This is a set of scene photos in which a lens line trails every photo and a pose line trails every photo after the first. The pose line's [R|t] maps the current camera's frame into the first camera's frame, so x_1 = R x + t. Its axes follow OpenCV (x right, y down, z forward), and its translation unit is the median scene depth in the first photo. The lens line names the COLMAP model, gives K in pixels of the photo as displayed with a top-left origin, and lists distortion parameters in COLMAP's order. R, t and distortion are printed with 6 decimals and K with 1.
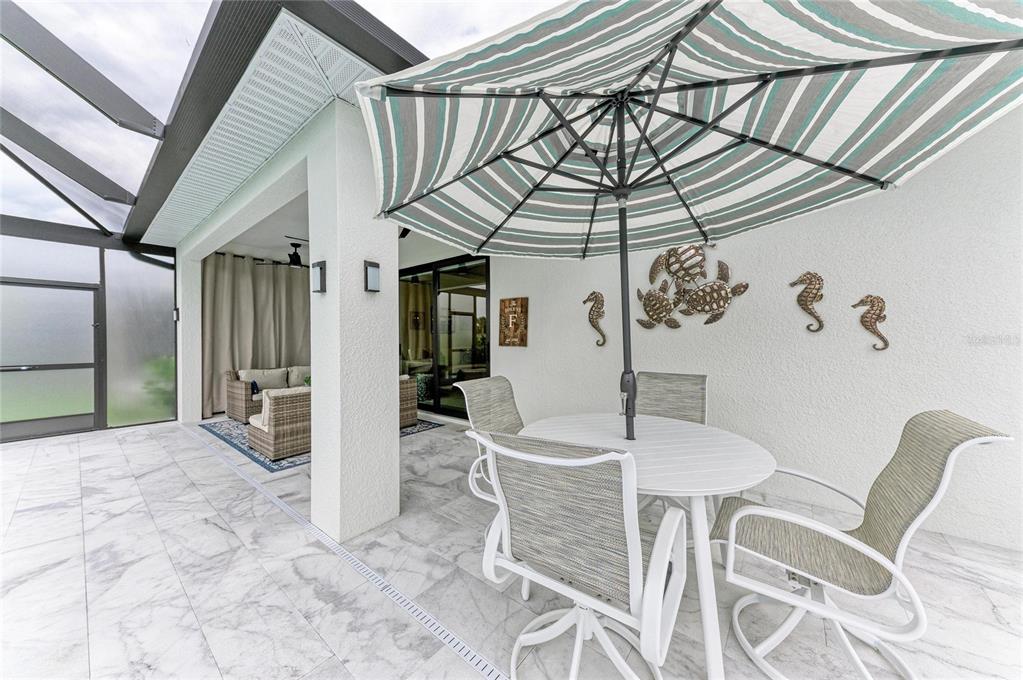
lens RADIAL K [[337.1, 0, 509.1], [0, 337.1, 341.3], [0, 0, 1]] dist [0.014832, -0.000353]
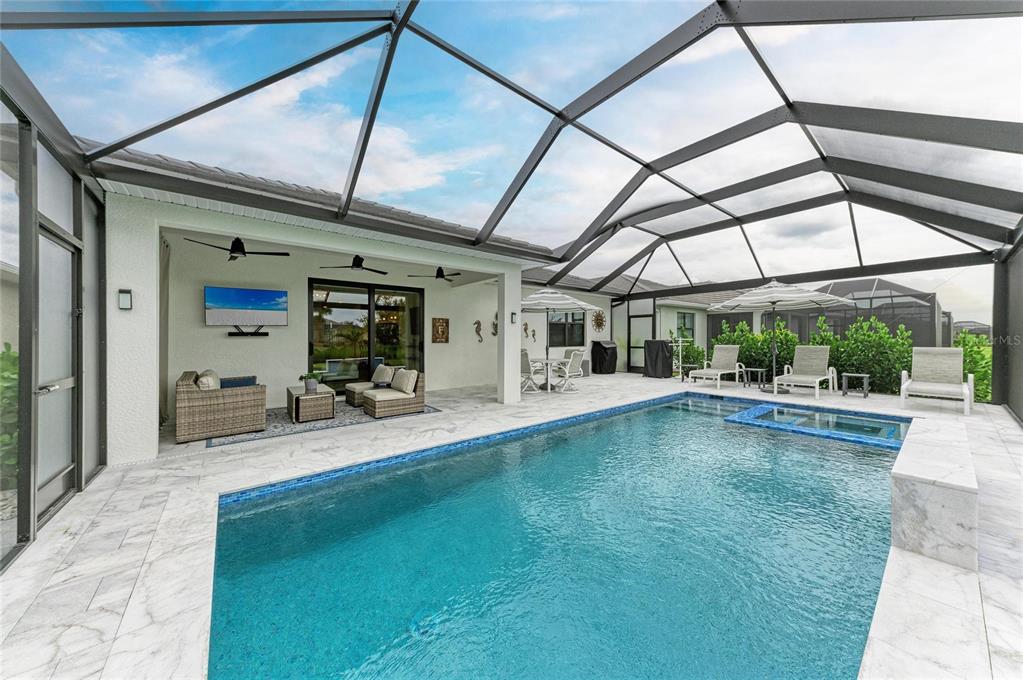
lens RADIAL K [[337.1, 0, 515.0], [0, 337.1, 335.3], [0, 0, 1]] dist [0.014832, -0.000353]
pose [[0.236038, -0.001155, 0.971743, -1.474811], [-0.008183, 0.999961, 0.003176, -0.032474], [-0.971709, -0.008701, 0.236019, 0.096196]]
